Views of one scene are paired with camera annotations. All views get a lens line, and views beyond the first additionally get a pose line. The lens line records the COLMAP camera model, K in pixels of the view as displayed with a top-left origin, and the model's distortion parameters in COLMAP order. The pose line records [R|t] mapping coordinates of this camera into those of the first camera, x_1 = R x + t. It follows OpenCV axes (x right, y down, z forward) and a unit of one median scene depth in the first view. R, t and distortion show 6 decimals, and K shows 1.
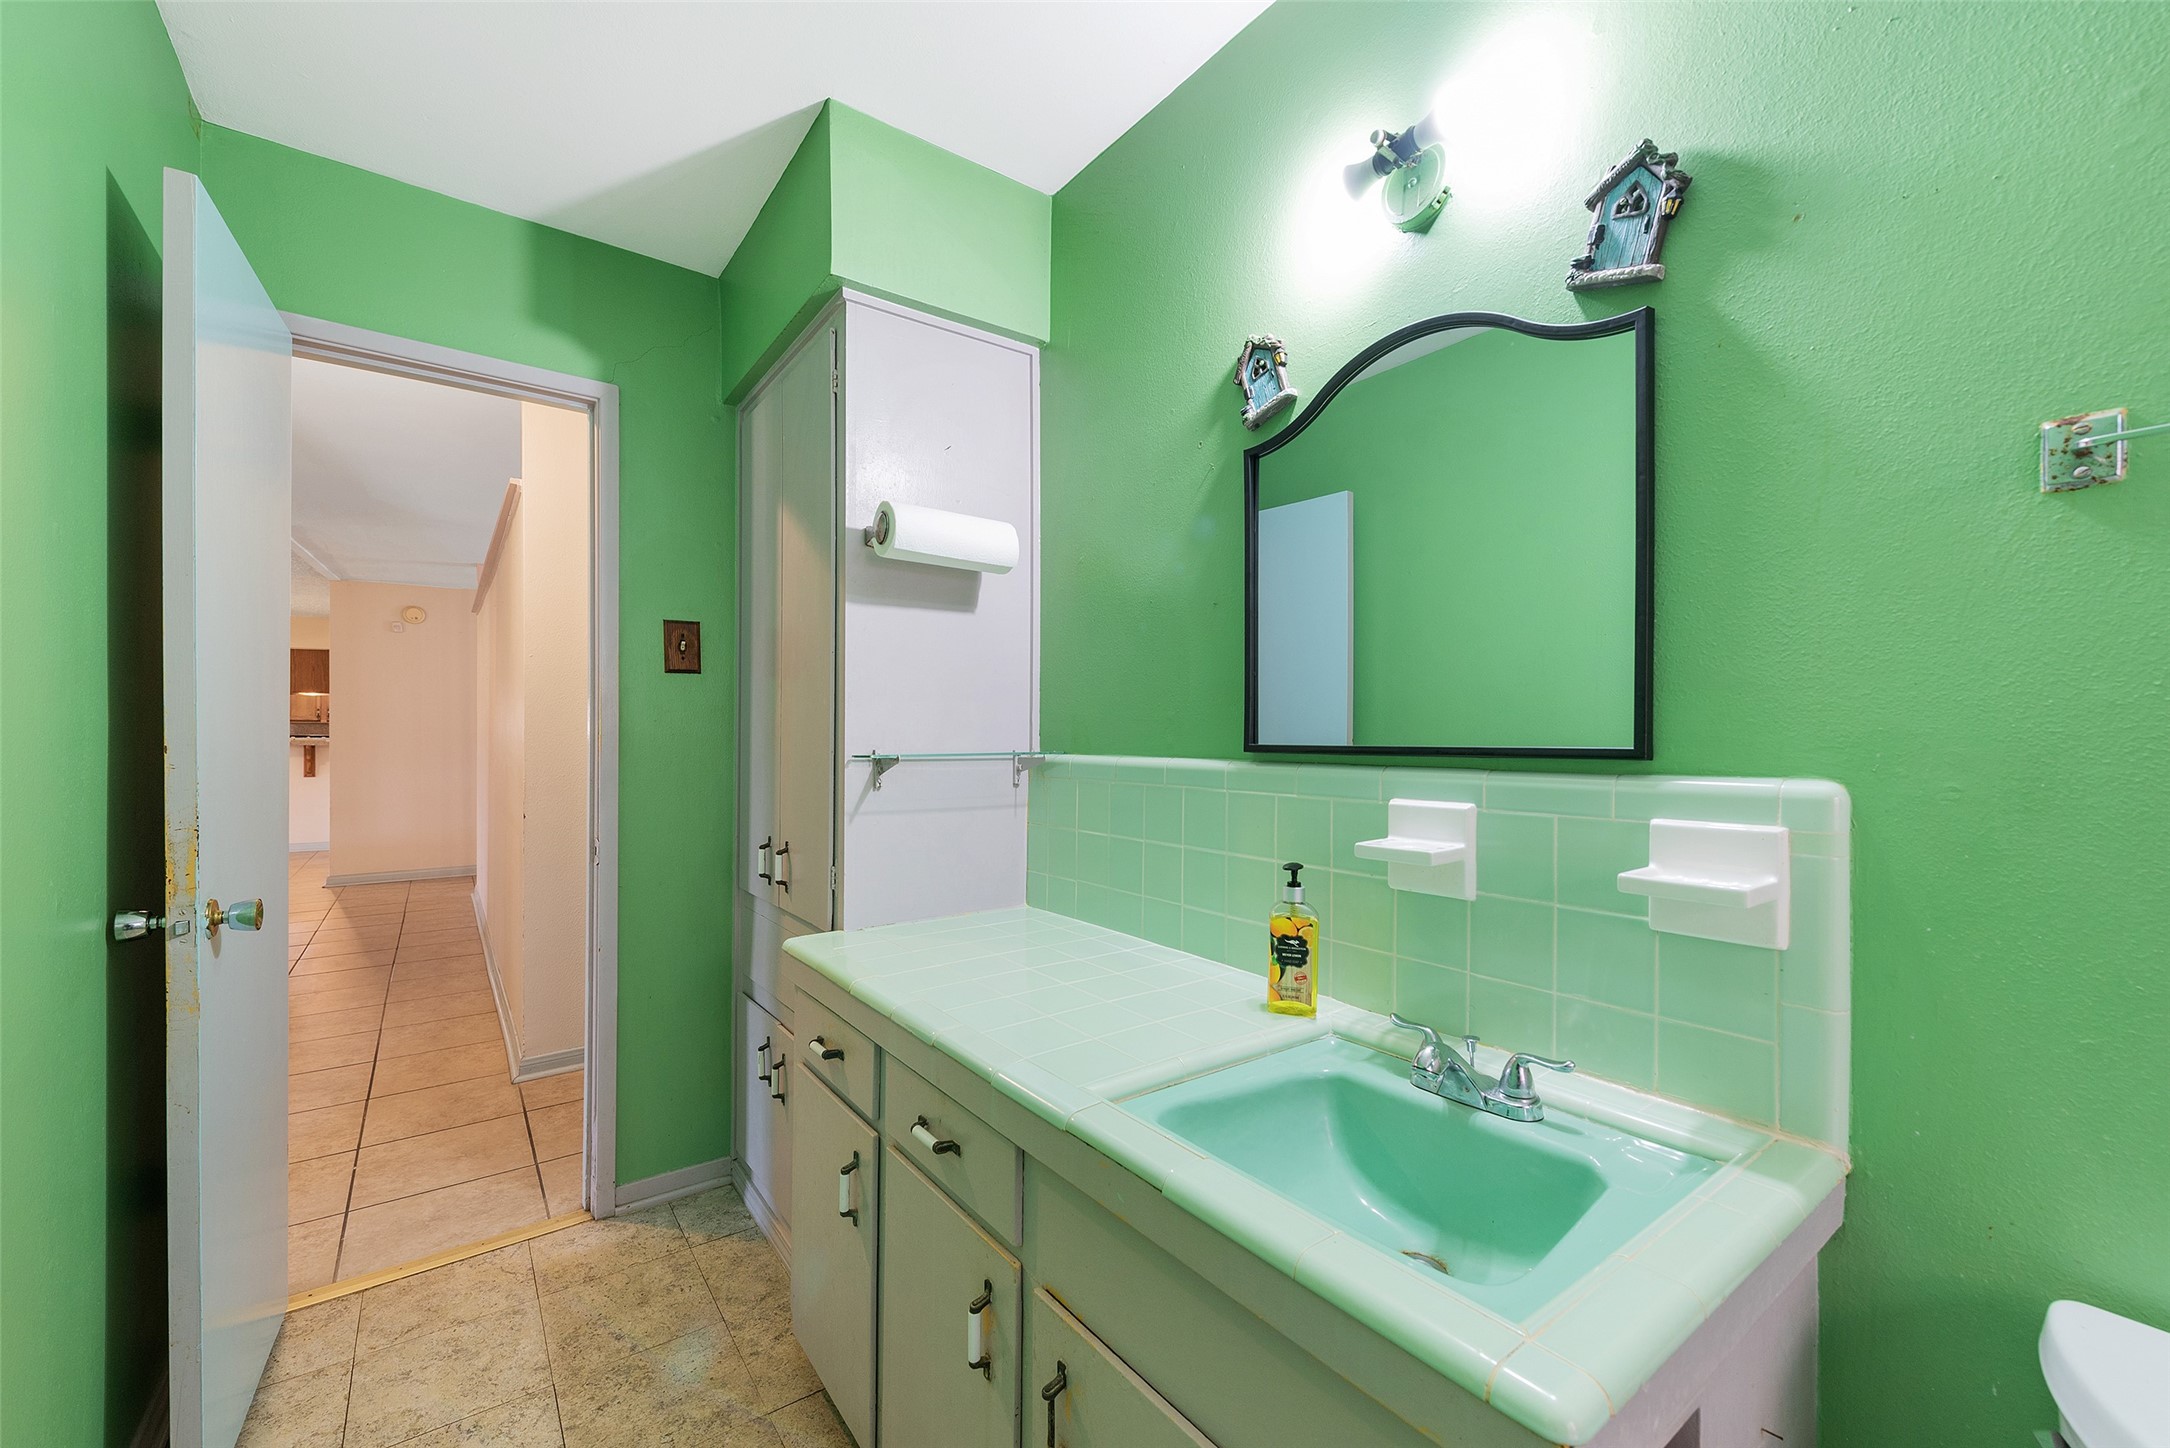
lens RADIAL K [[858.5, 0, 1070.2], [0, 858.5, 744.6], [0, 0, 1]] dist [-0.001738, -0.000356]
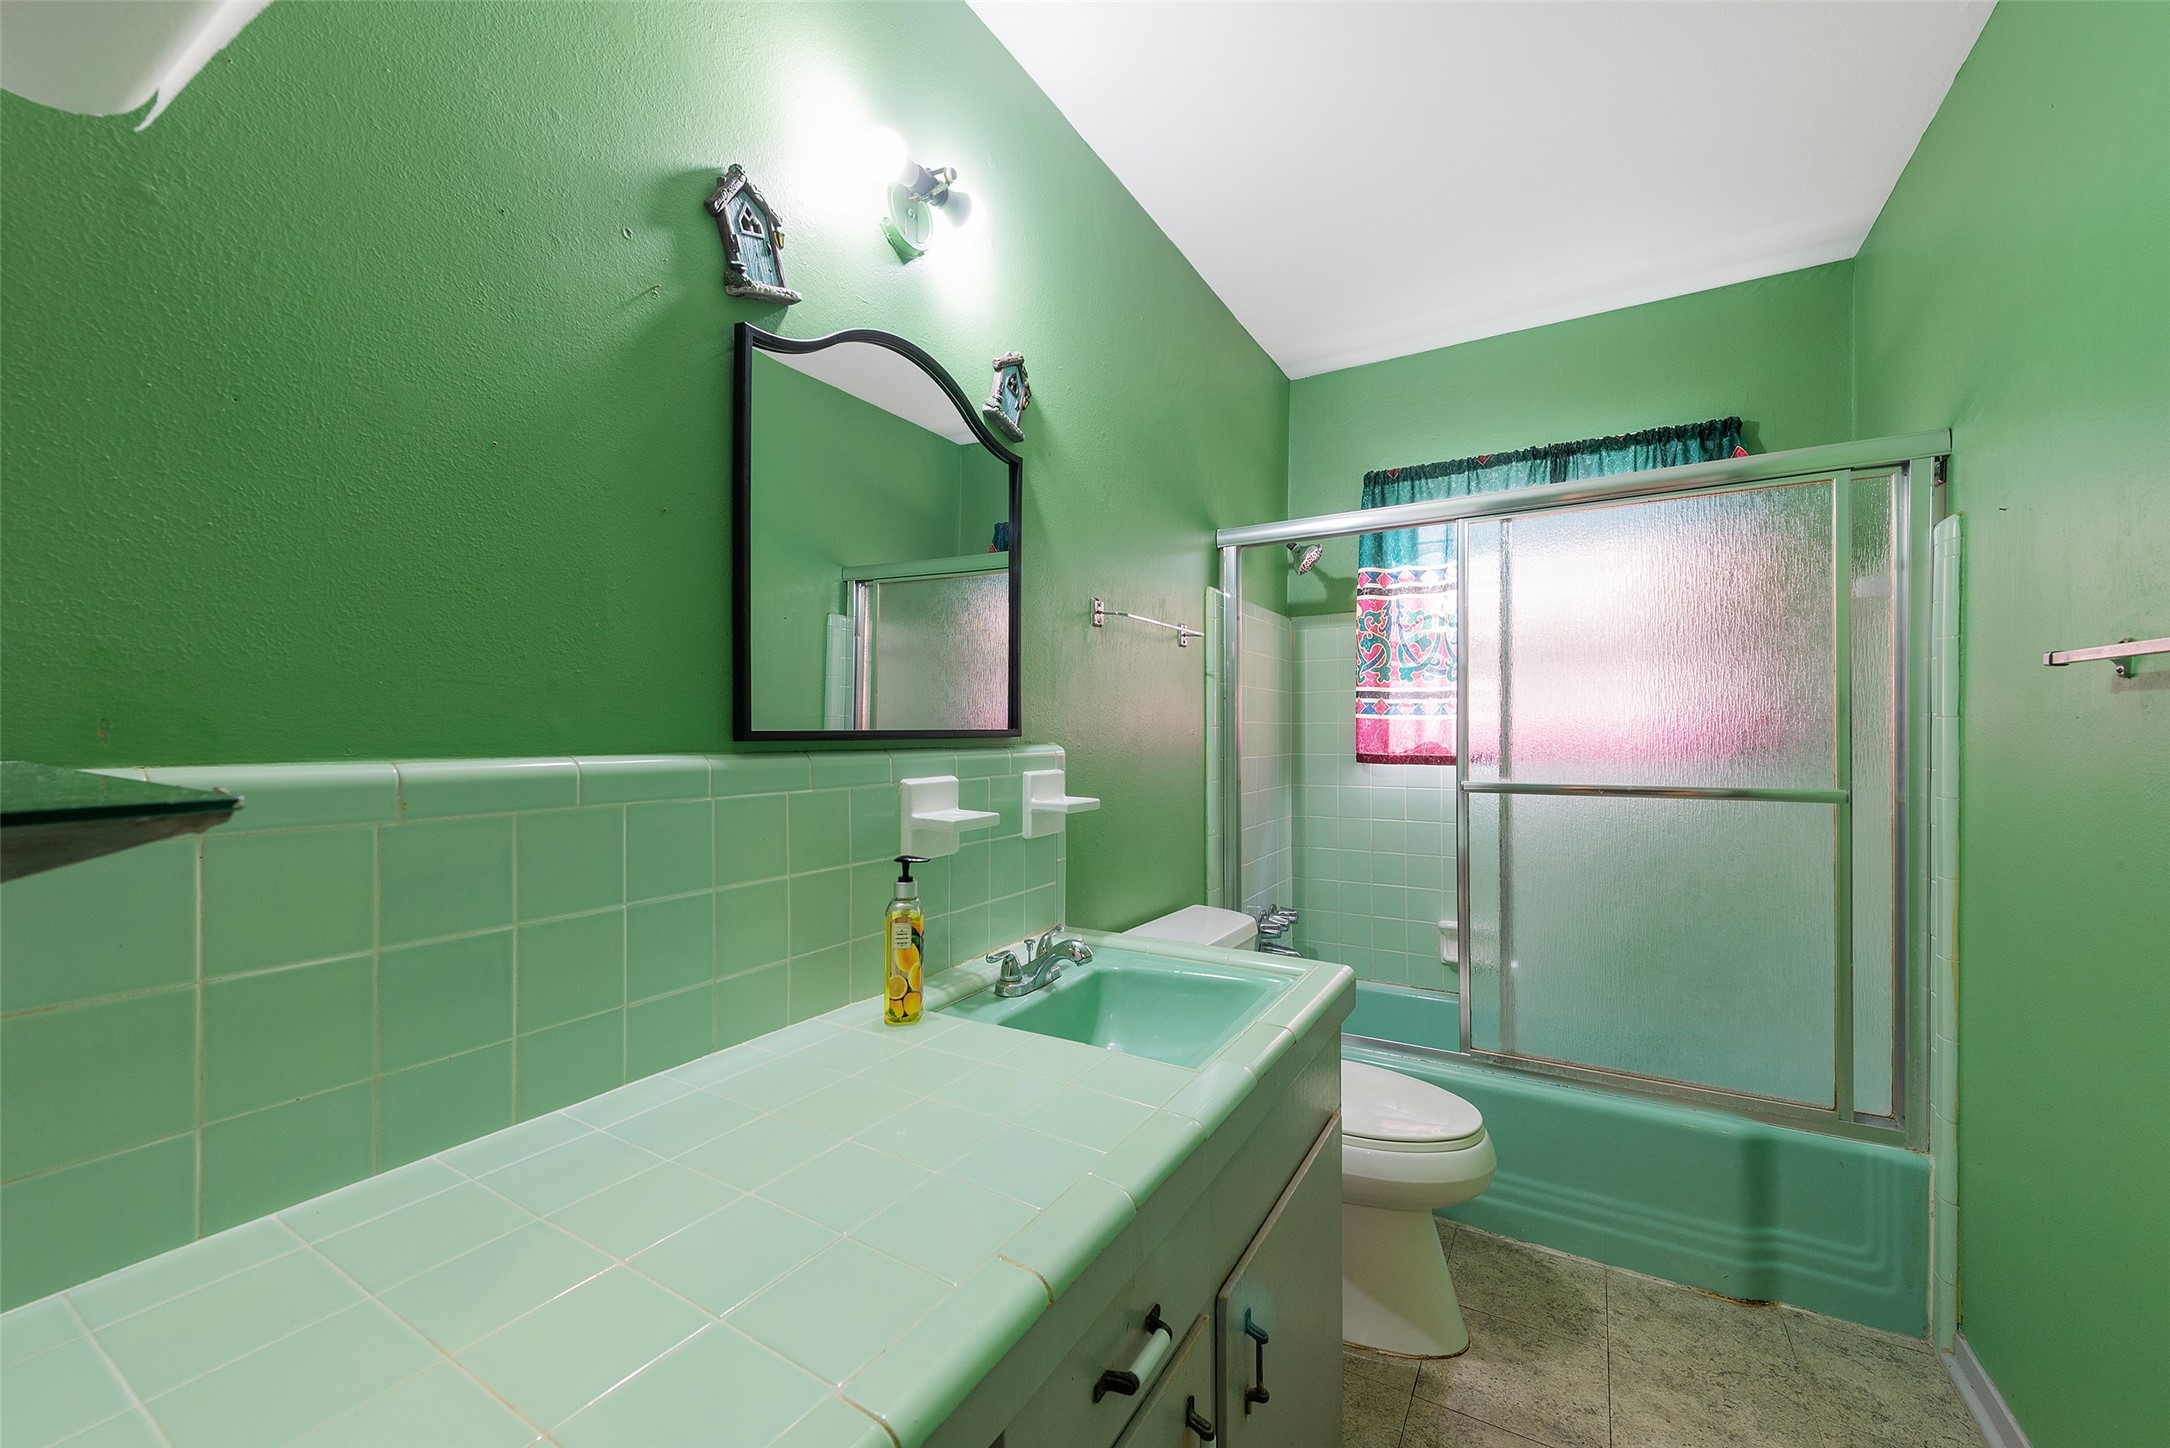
lens RADIAL K [[858.5, 0, 1070.2], [0, 858.5, 744.6], [0, 0, 1]] dist [-0.001738, -0.000356]
pose [[-0.400879, -0.020218, 0.915908, -0.662179], [0.005218, 0.999690, 0.024351, -0.004955], [-0.916116, 0.014541, -0.400649, 1.201161]]
